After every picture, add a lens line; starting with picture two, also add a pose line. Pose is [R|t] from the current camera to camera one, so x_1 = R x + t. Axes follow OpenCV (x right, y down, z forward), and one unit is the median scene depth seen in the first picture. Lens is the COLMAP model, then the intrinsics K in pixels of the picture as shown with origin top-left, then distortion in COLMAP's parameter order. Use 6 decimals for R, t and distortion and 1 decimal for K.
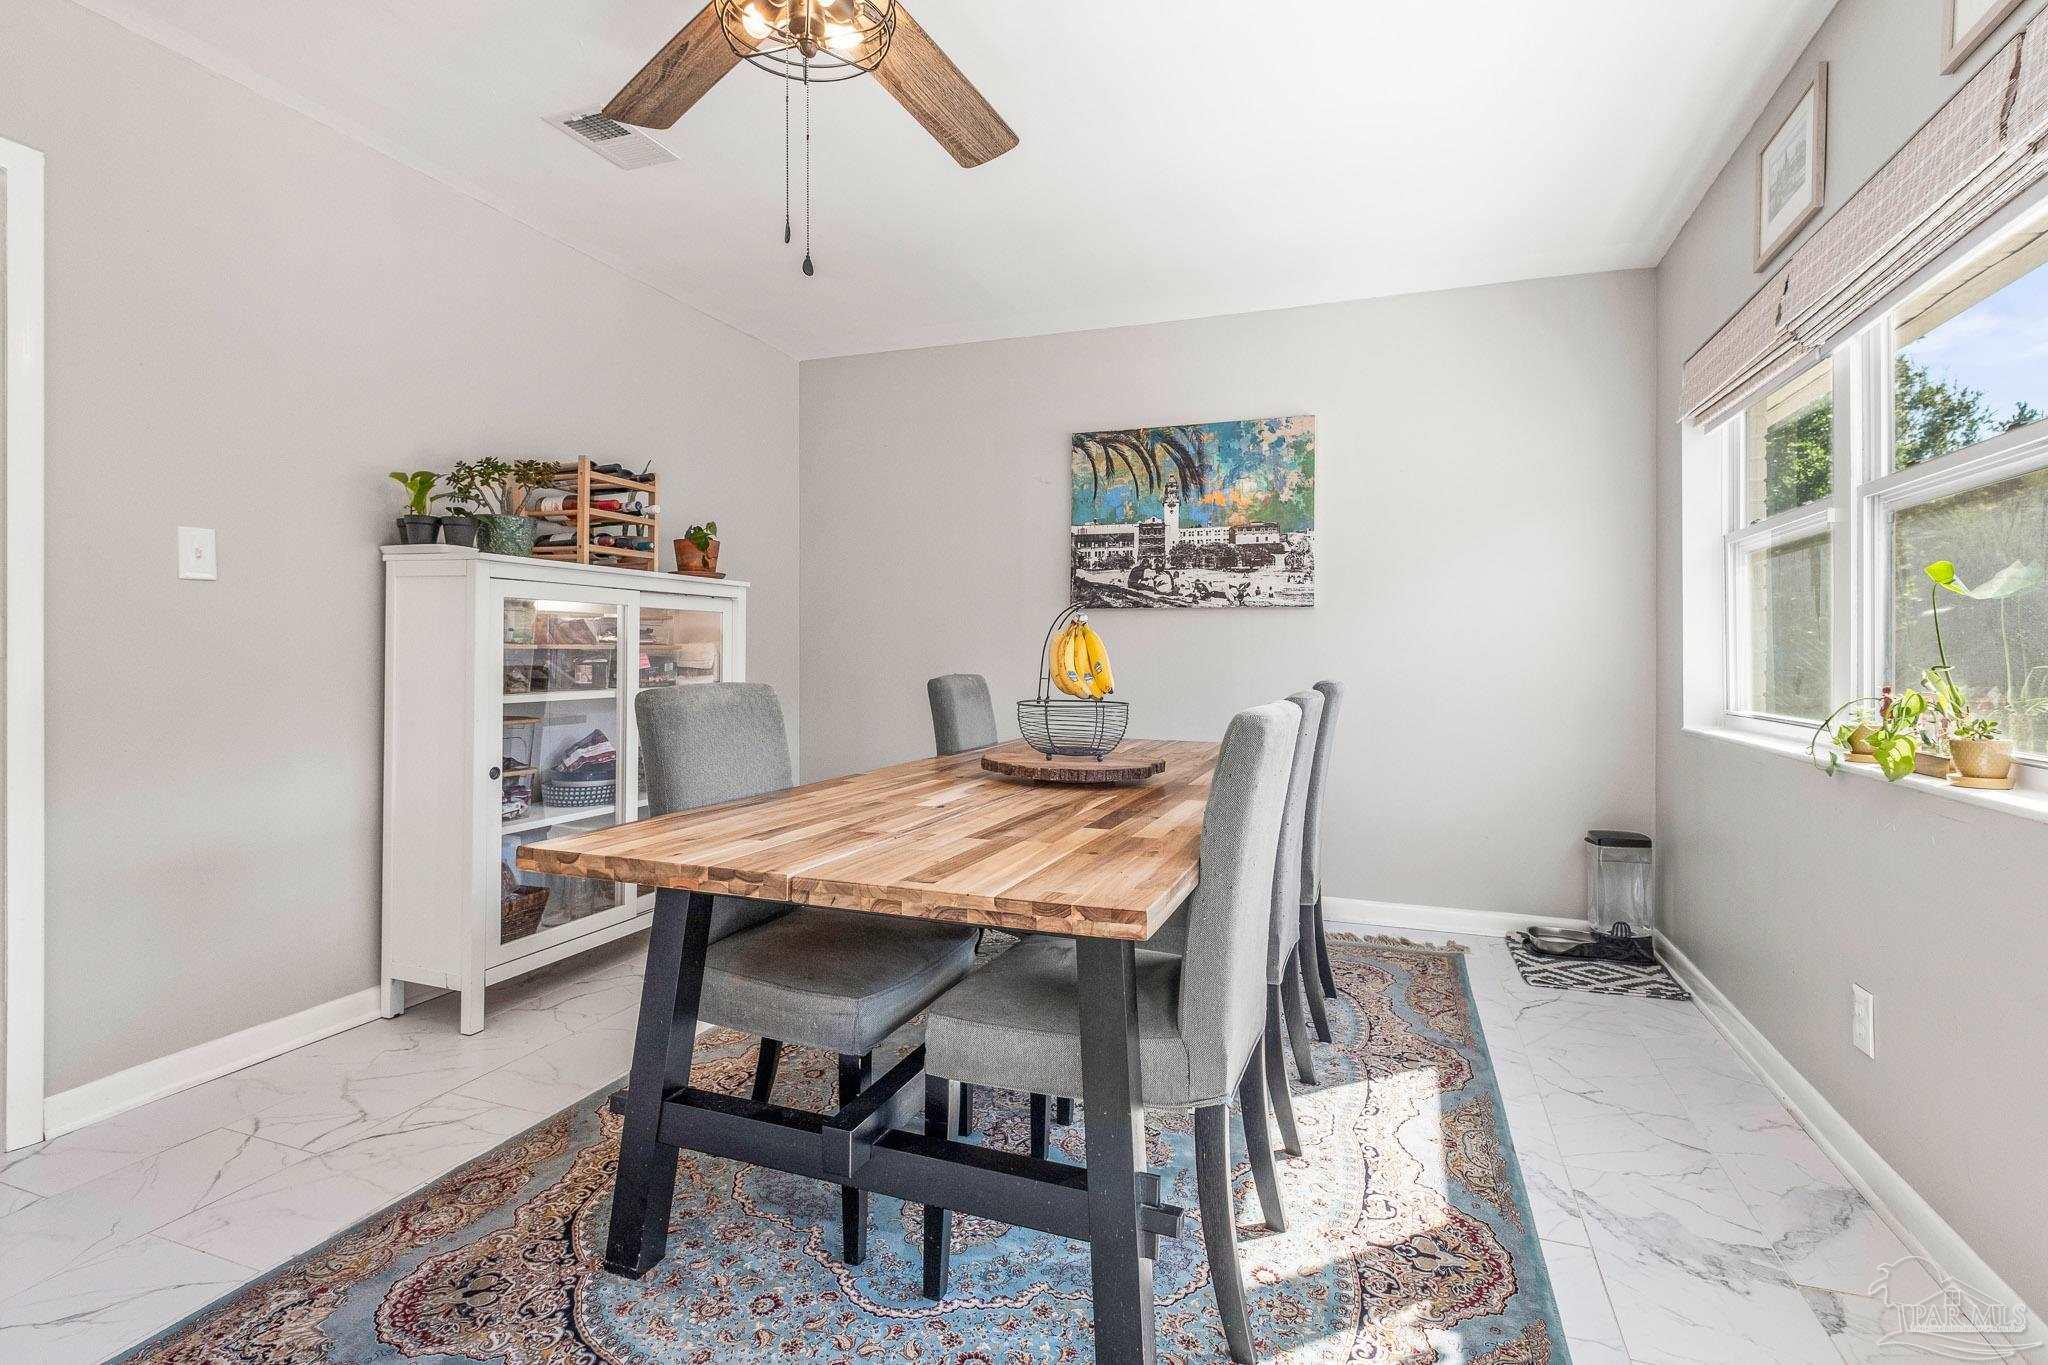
lens RADIAL K [[972.6, 0, 1024.7], [0, 972.6, 642.3], [0, 0, 1]] dist [0.000131, 0.000027]
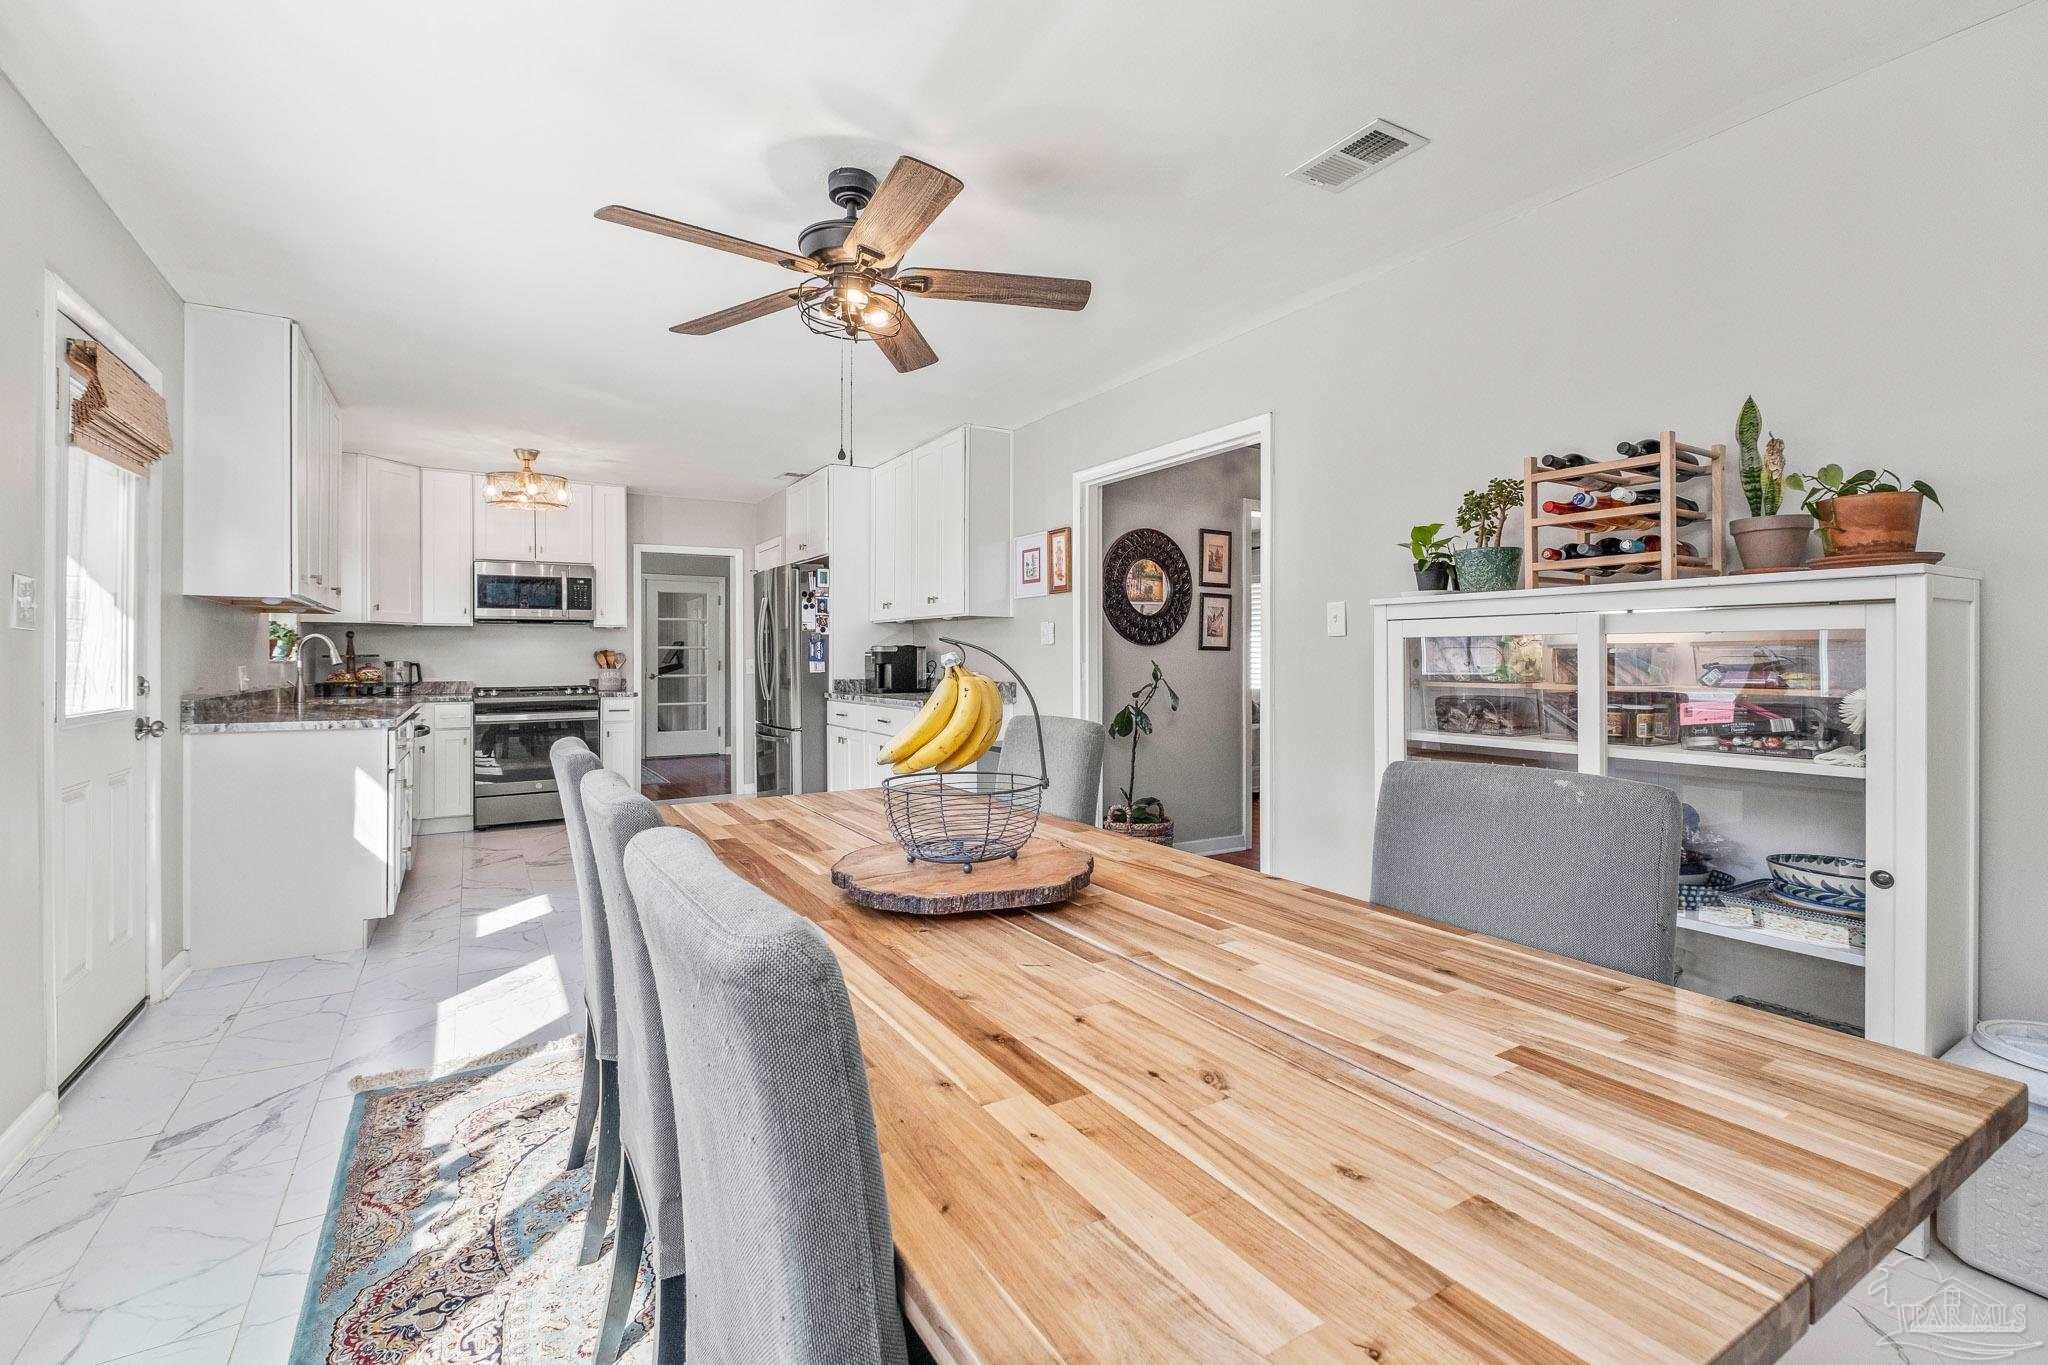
lens RADIAL K [[904.9, 0, 1023.2], [0, 904.9, 660.5], [0, 0, 1]] dist [0.000980, 0.000155]
pose [[-0.616189, -0.001035, -0.787597, 0.708889], [0.003159, 0.999988, -0.003785, -0.030189], [0.787592, -0.004820, -0.616178, 1.894217]]
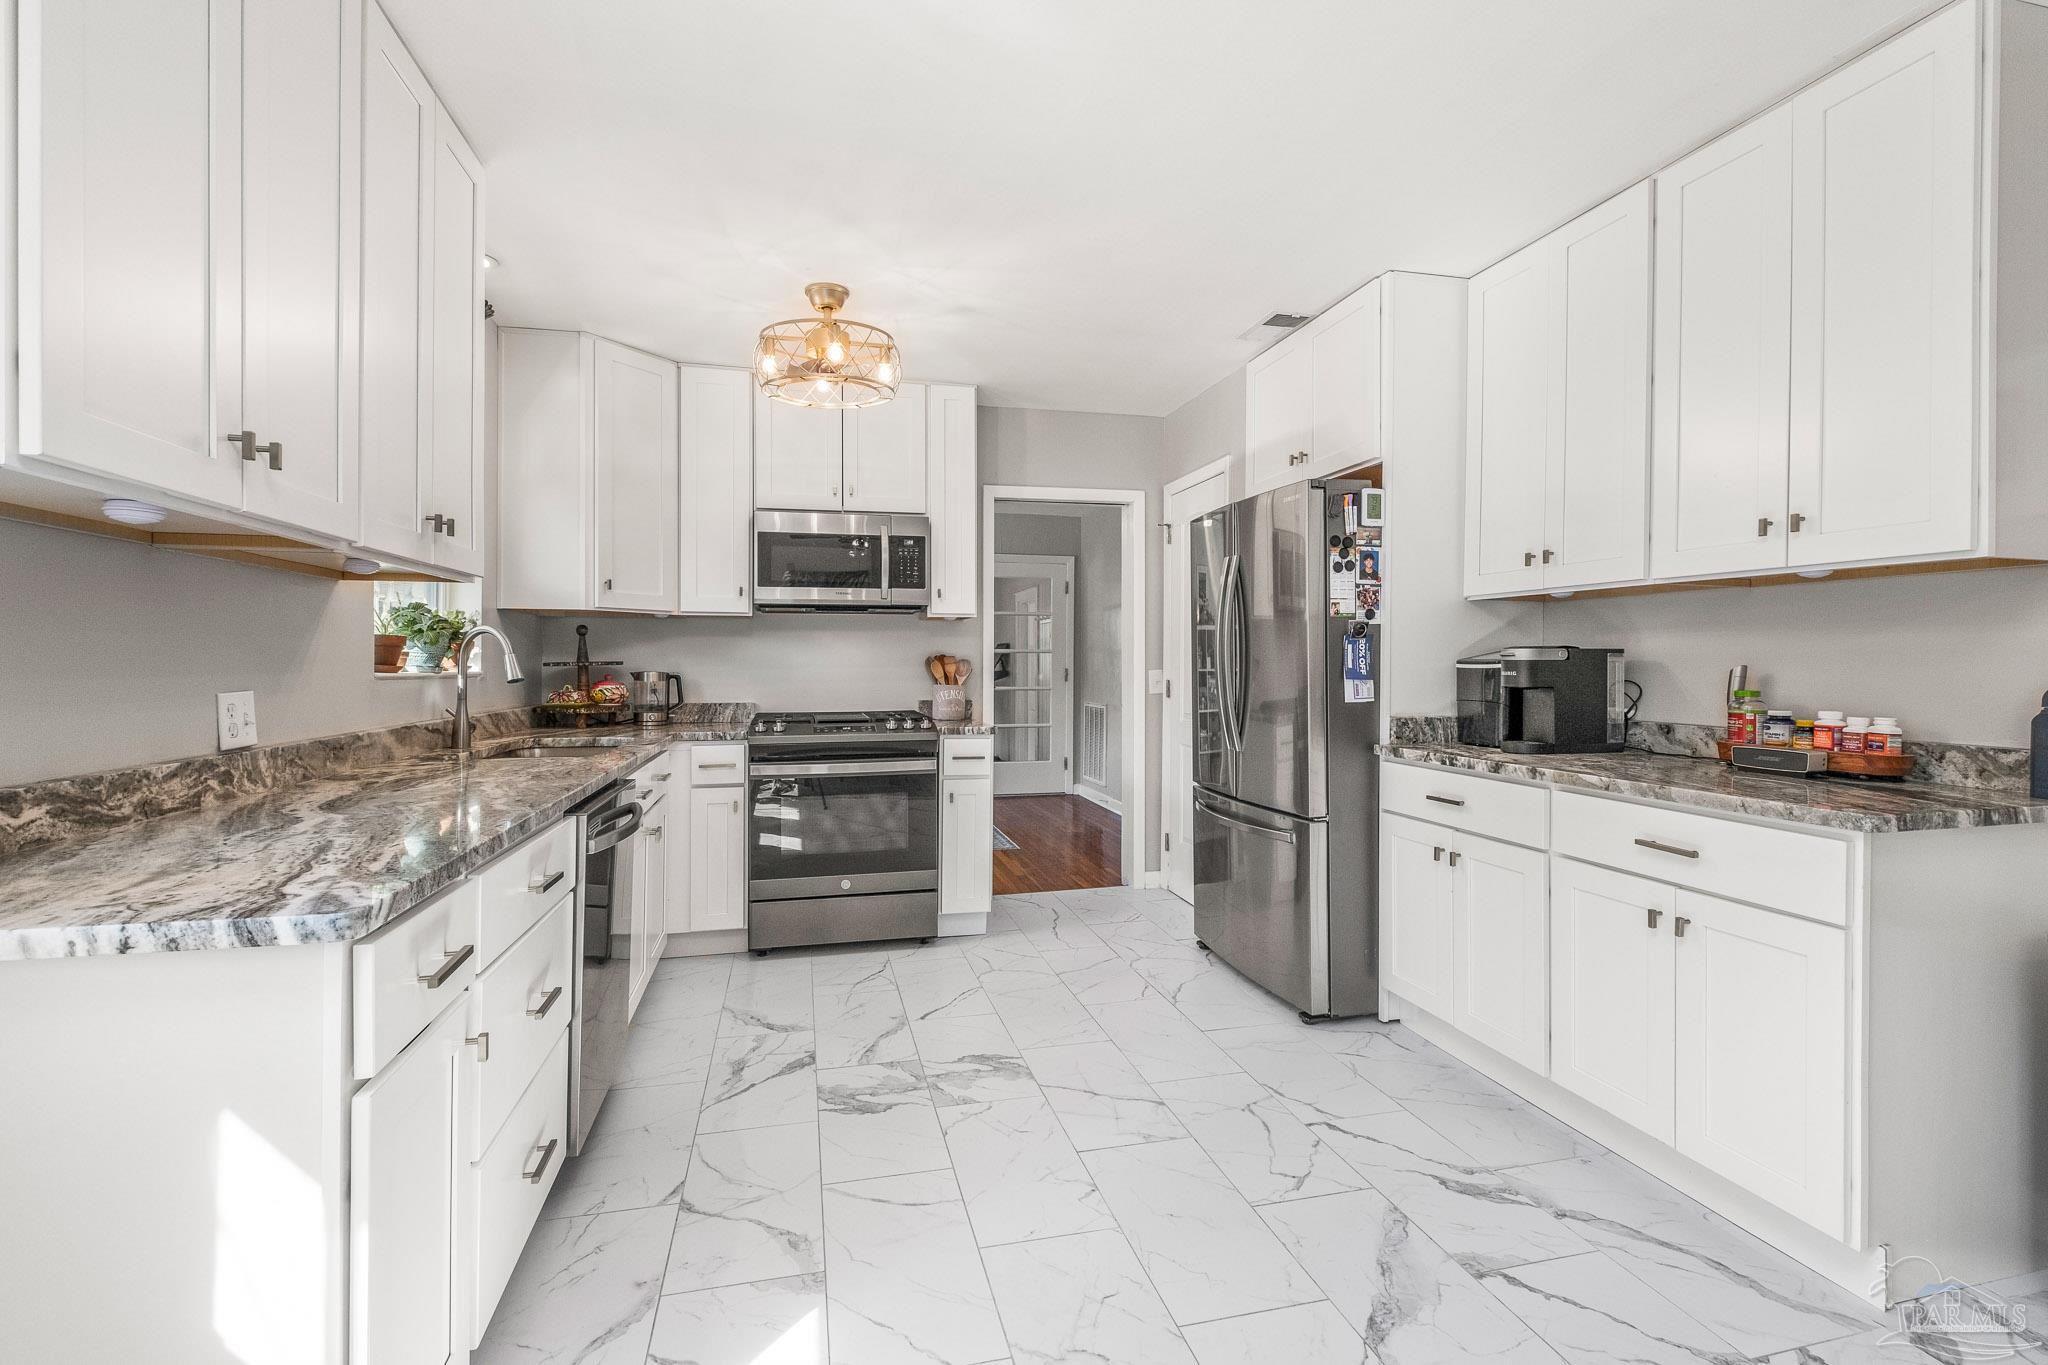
lens RADIAL K [[904.9, 0, 1023.2], [0, 904.9, 660.5], [0, 0, 1]] dist [0.000980, 0.000155]
pose [[-0.823783, -0.006808, -0.566865, 0.516322], [-0.003162, 0.999968, -0.007414, -0.038391], [0.566897, -0.004315, -0.823777, 1.465648]]
